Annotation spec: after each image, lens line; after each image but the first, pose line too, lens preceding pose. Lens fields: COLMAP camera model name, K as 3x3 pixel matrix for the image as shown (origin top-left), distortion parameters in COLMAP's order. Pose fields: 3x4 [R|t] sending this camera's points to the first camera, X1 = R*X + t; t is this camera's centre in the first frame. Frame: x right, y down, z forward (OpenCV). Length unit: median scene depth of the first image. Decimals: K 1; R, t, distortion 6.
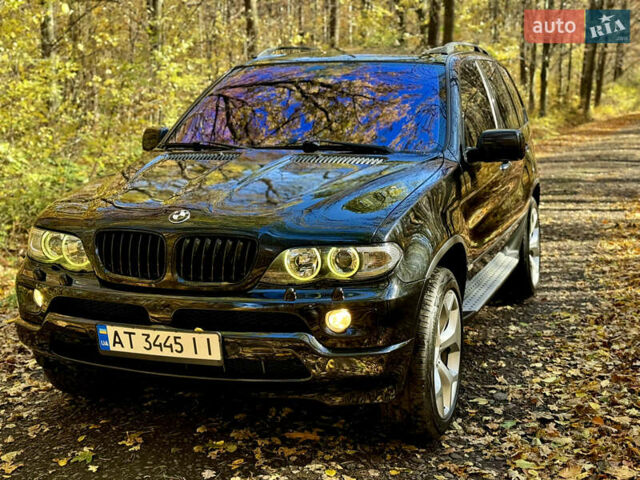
lens RADIAL K [[928.9, 0, 320.0], [0, 928.9, 240.0], [0, 0, 1]] dist [0.165136, -0.194708]
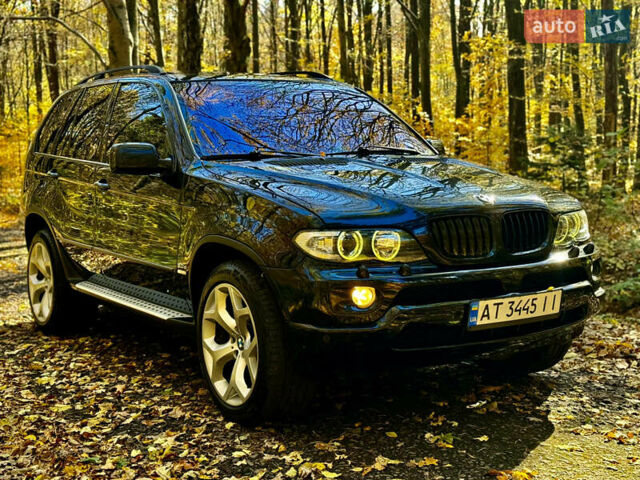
lens RADIAL K [[928.9, 0, 320.0], [0, 928.9, 240.0], [0, 0, 1]] dist [0.165136, -0.194708]
pose [[0.619281, -0.084895, 0.780567, -1.186430], [0.141694, 0.989899, -0.004754, 0.001048], [-0.772279, 0.113546, 0.625054, 0.471270]]
